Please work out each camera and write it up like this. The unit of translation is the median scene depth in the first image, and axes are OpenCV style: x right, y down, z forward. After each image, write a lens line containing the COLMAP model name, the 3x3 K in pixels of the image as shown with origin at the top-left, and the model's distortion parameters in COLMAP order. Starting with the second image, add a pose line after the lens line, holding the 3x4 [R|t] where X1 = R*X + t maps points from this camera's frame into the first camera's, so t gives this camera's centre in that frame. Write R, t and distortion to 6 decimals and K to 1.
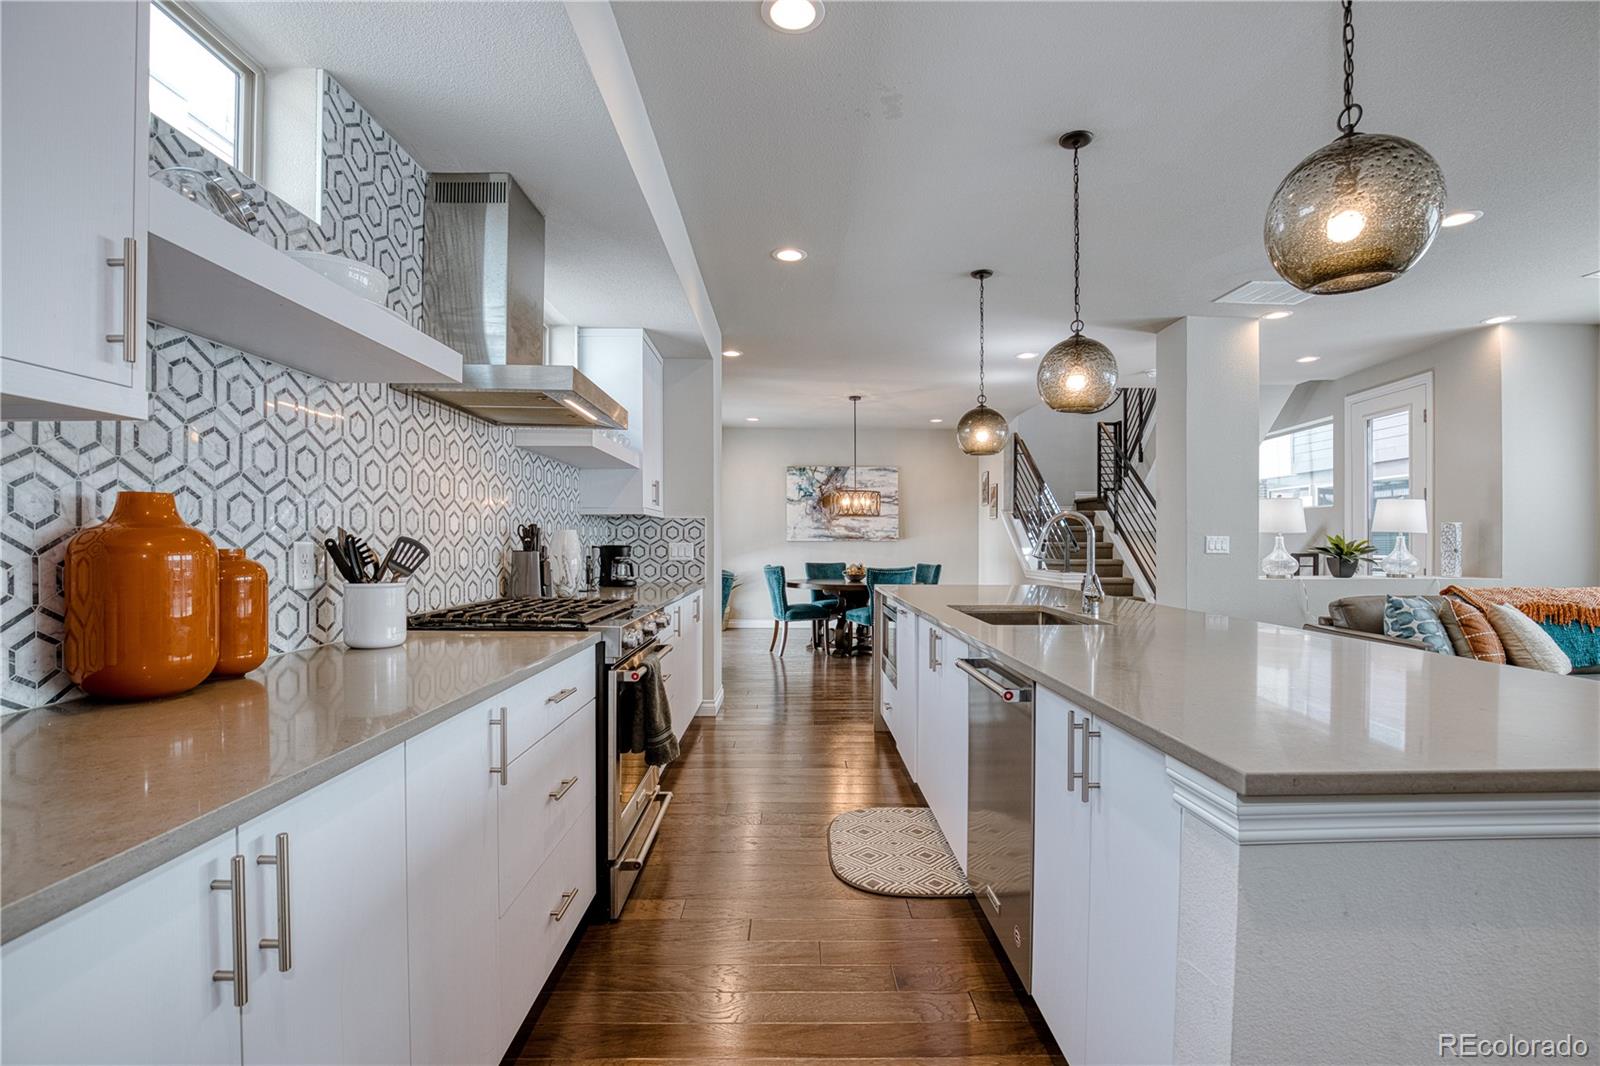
lens RADIAL K [[728.3, 0, 796.5], [0, 728.3, 551.6], [0, 0, 1]] dist [-0.042838, 0.009736]
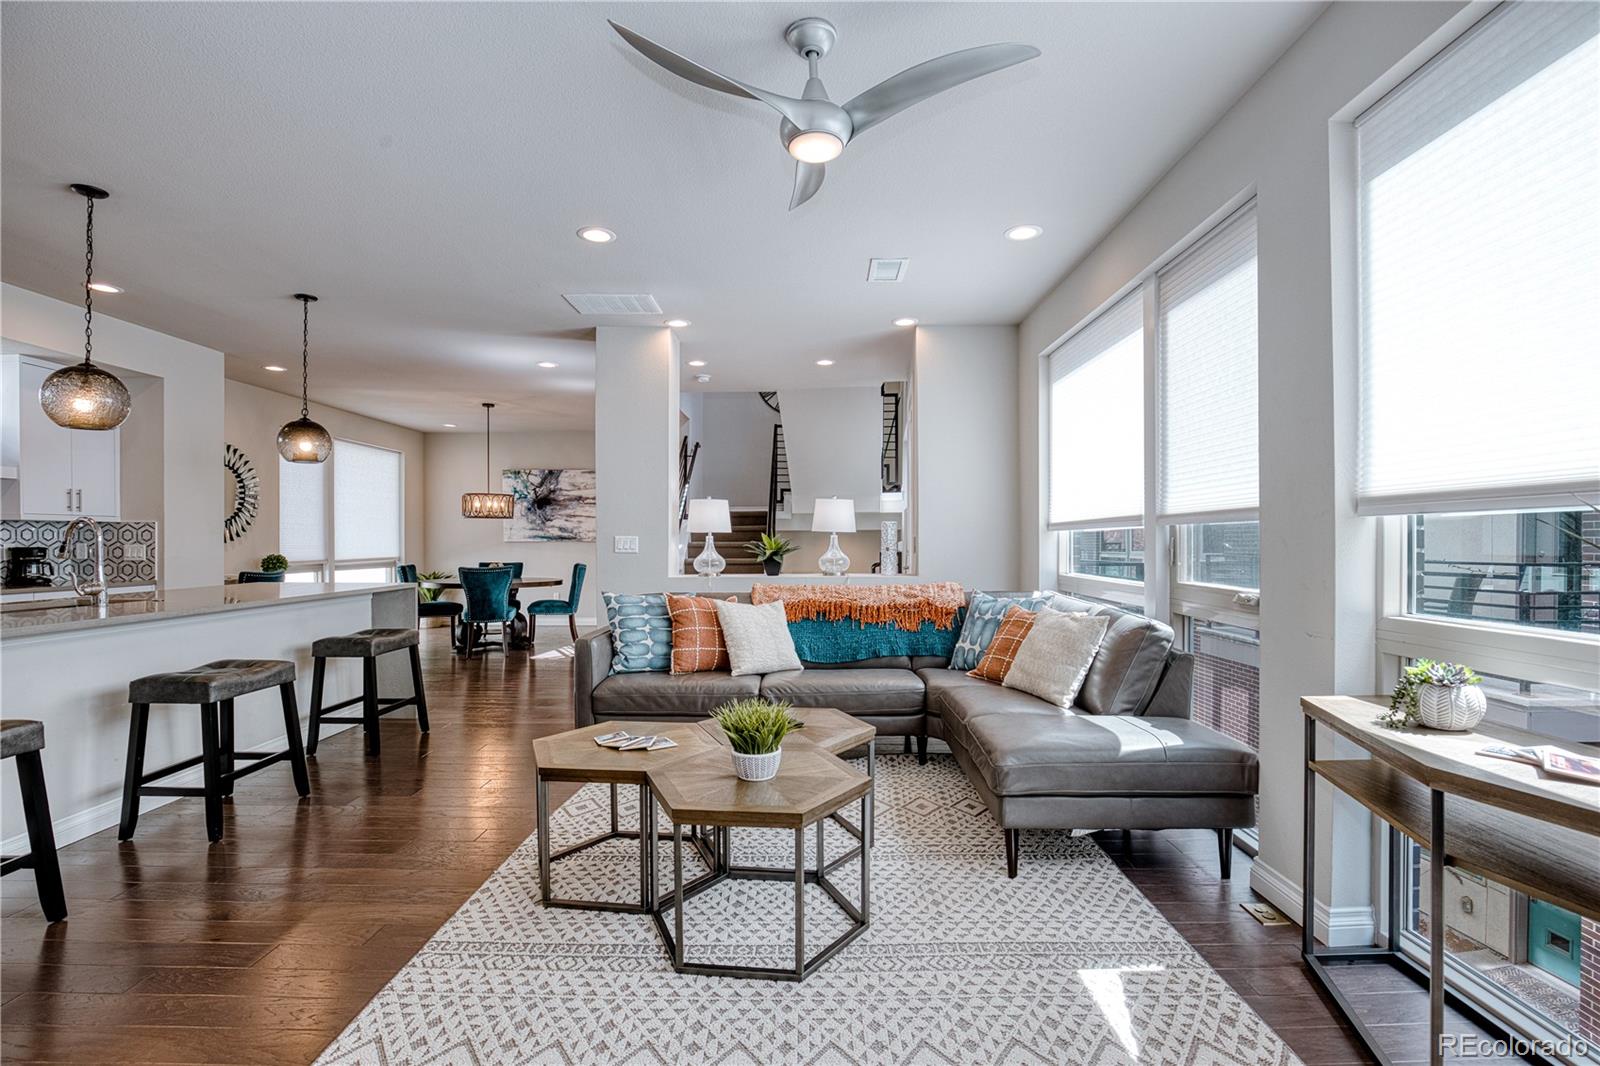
lens RADIAL K [[728.3, 0, 807.8], [0, 728.3, 541.0], [0, 0, 1]] dist [-0.042838, 0.009736]
pose [[0.999957, -0.004116, -0.008261, 0.515841], [0.004000, 0.999894, -0.013972, 0.000735], [0.008318, 0.013938, 0.999868, -0.030755]]
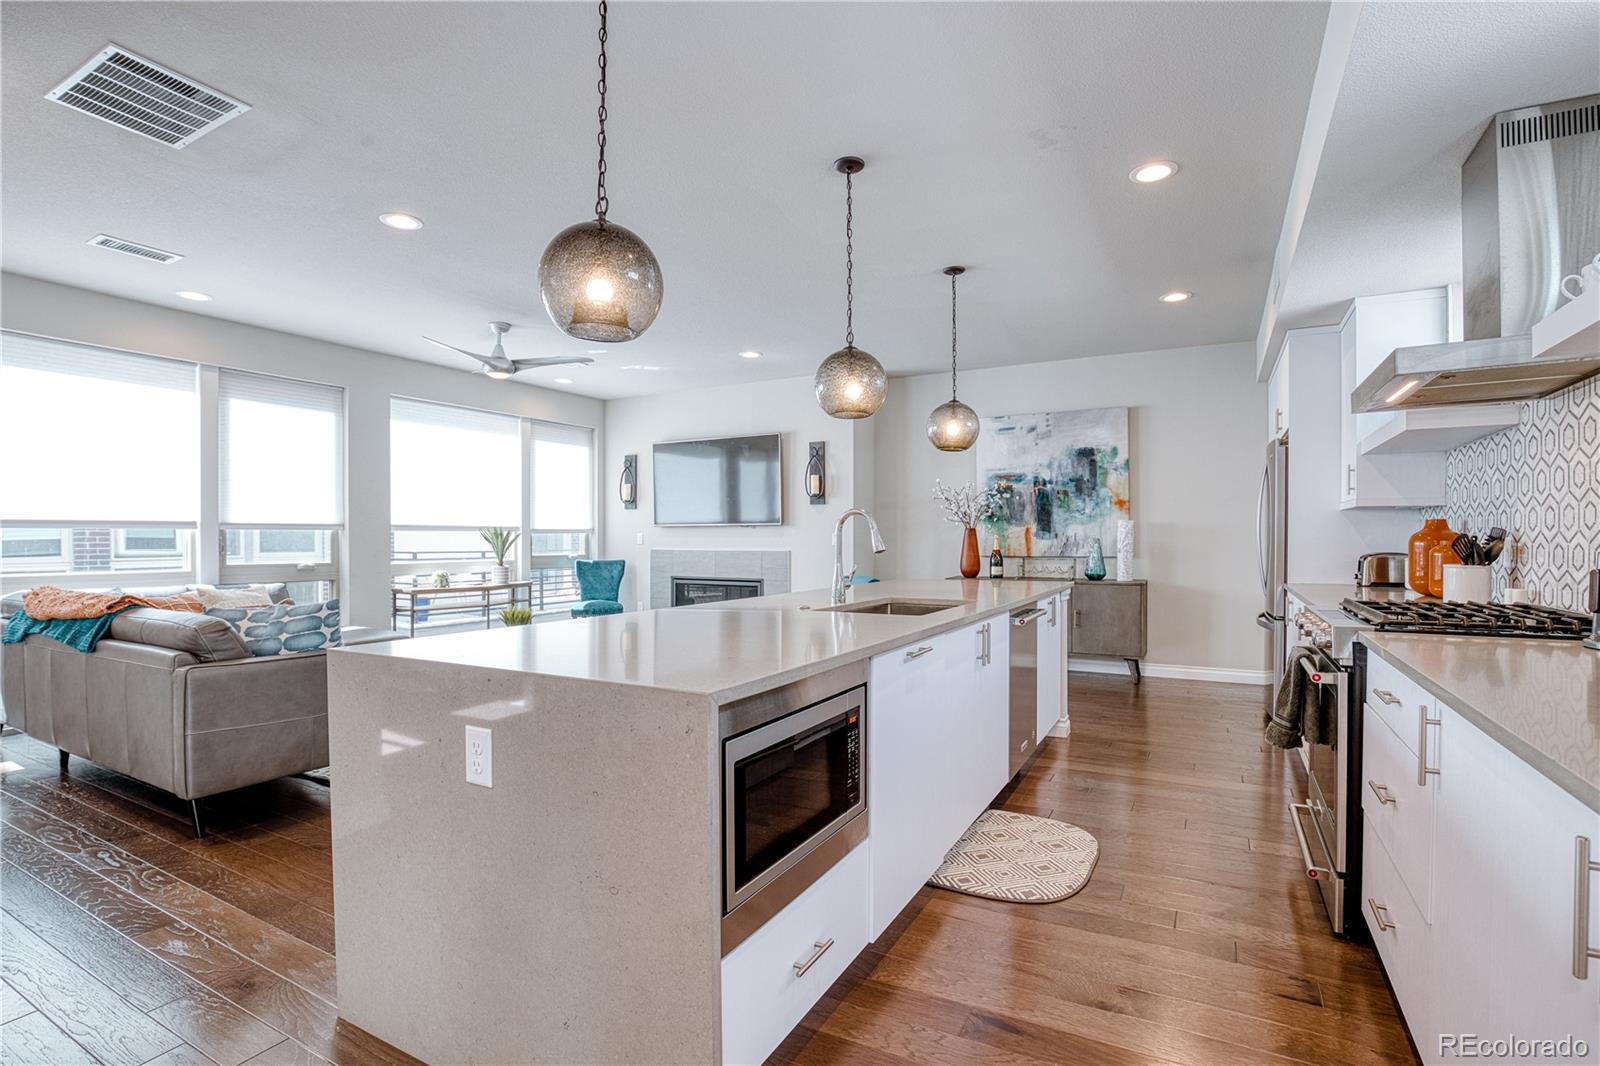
lens RADIAL K [[728.3, 0, 809.9], [0, 728.3, 543.9], [0, 0, 1]] dist [-0.042838, 0.009736]
pose [[-0.879280, -0.003456, 0.476292, -0.029657], [0.006931, 0.999775, 0.020049, -0.009099], [-0.476254, 0.020930, -0.879059, 0.668288]]
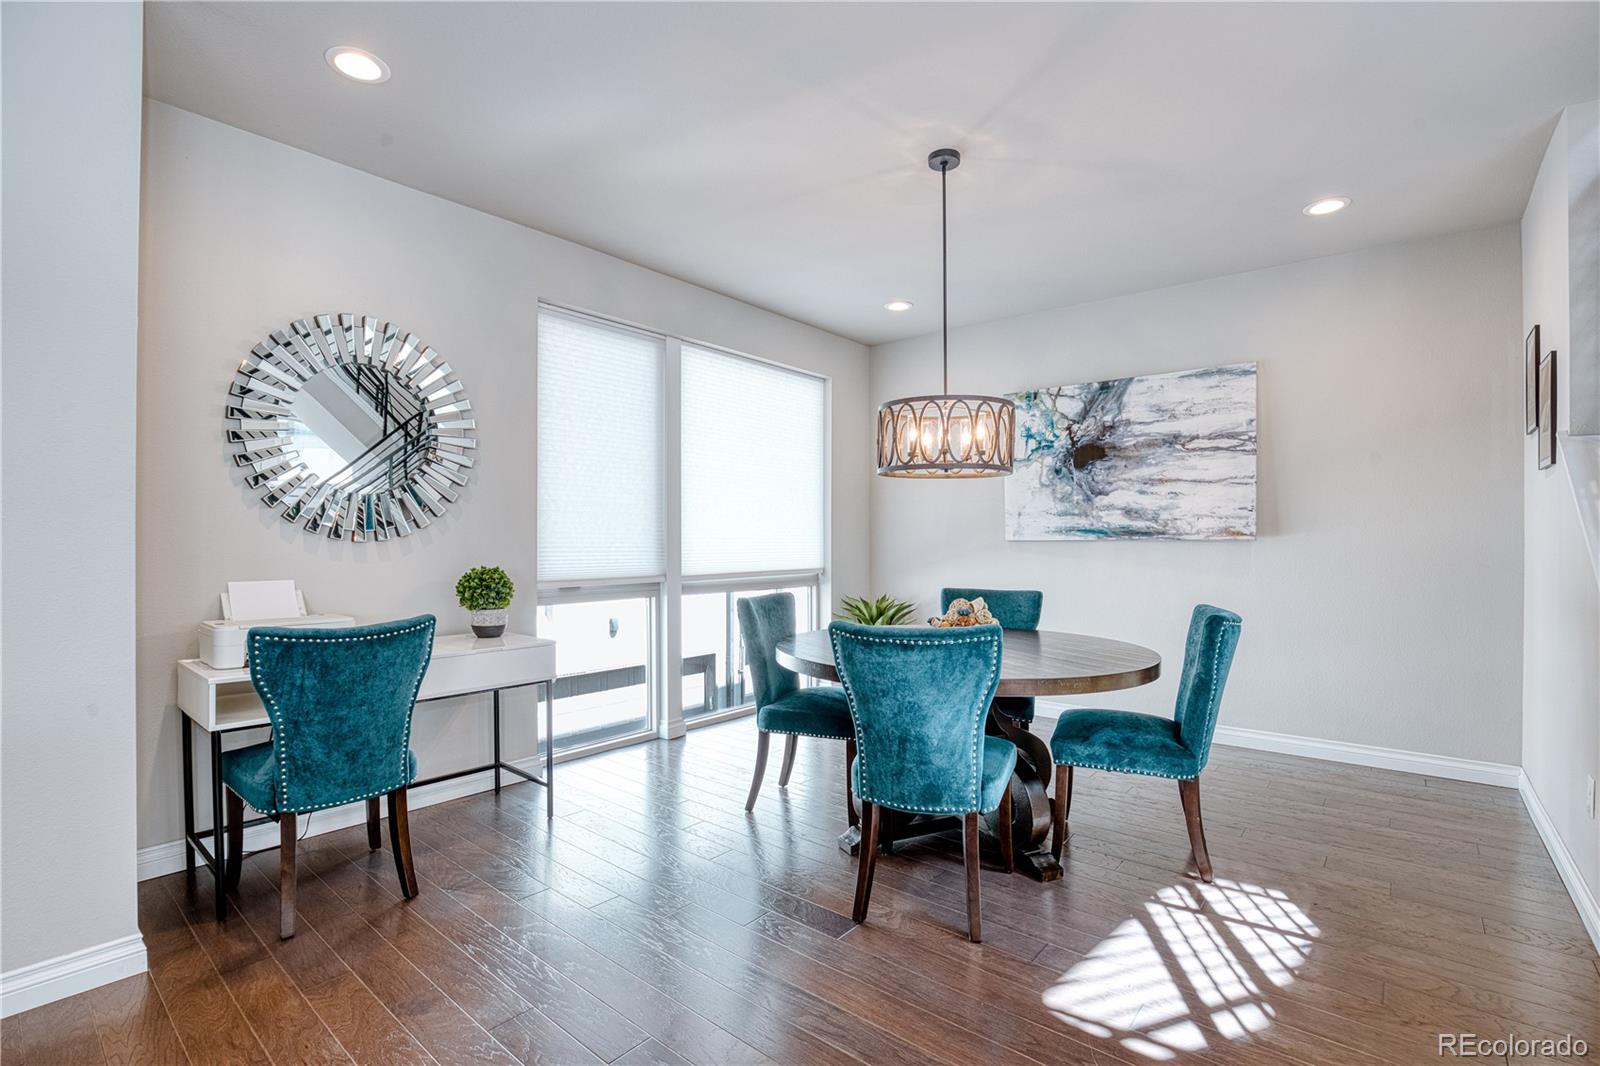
lens RADIAL K [[728.3, 0, 801.1], [0, 728.3, 544.4], [0, 0, 1]] dist [-0.042838, 0.009736]
pose [[0.756132, 0.002450, -0.654414, 0.253291], [-0.008680, 0.999943, -0.006286, -0.009094], [0.654361, 0.010433, 0.756110, 0.631750]]
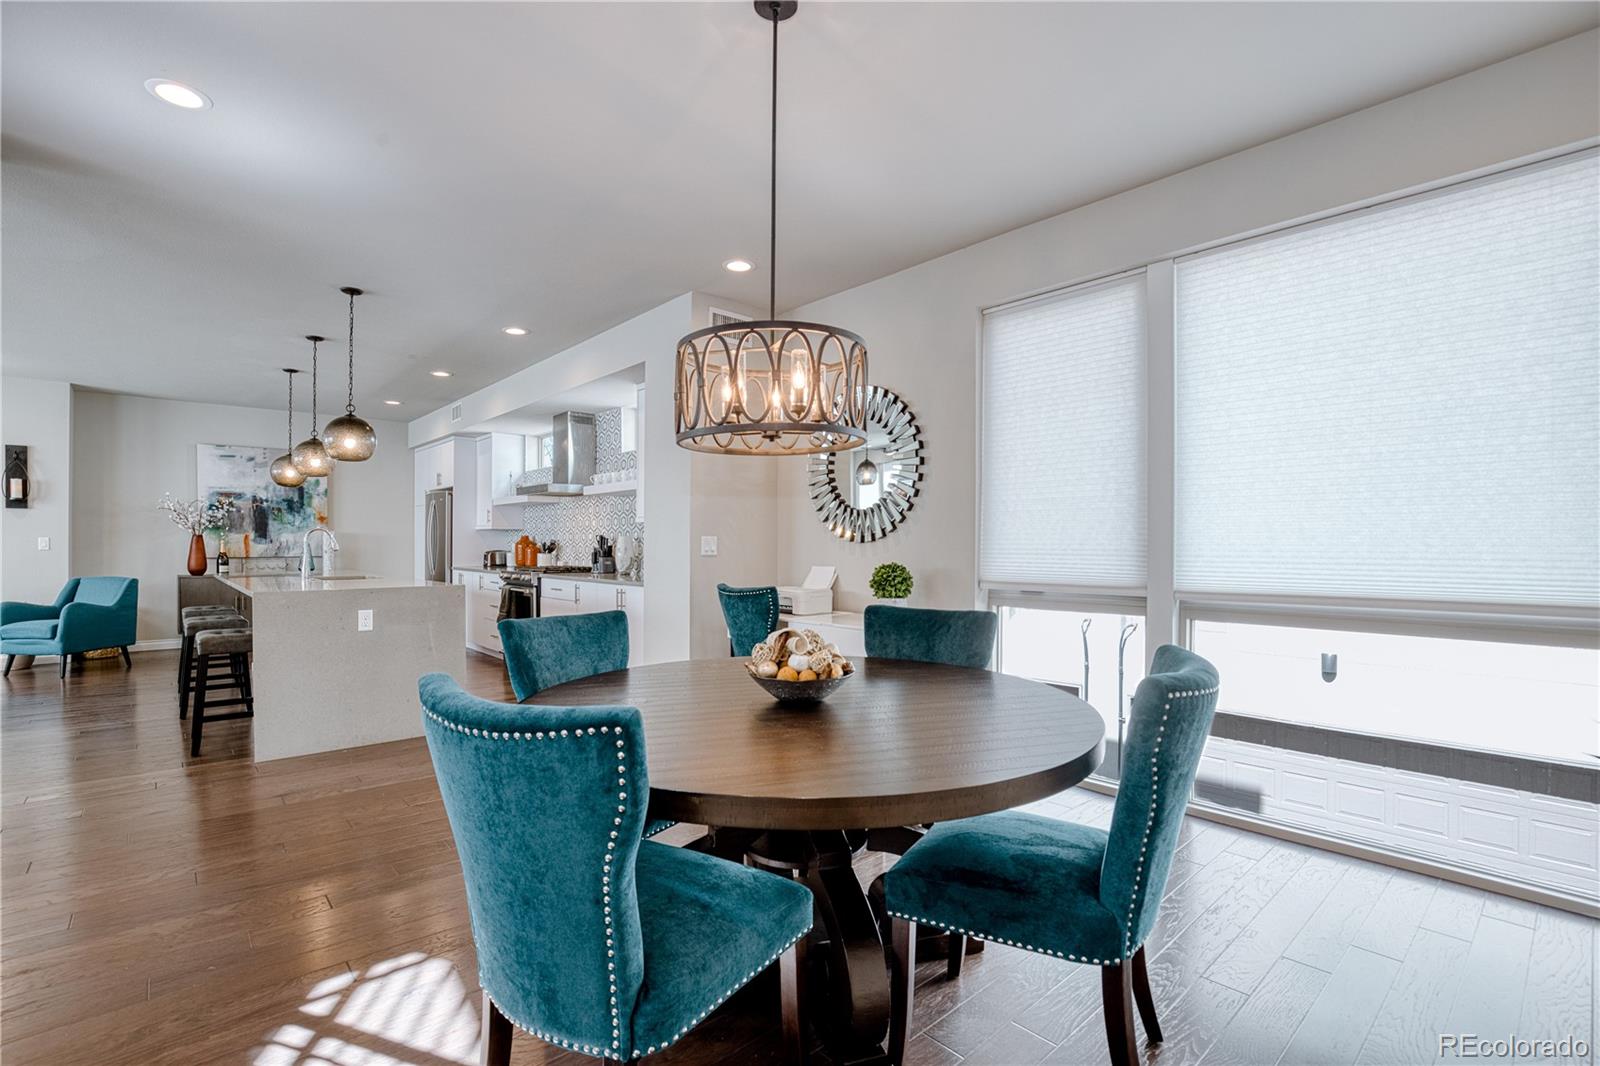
lens RADIAL K [[728.3, 0, 788.4], [0, 728.3, 548.4], [0, 0, 1]] dist [-0.042838, 0.009736]
pose [[-0.750787, 0.001279, -0.660543, 0.238477], [-0.011058, 0.999834, 0.014504, -0.013662], [0.660452, 0.018194, -0.750648, 1.129591]]
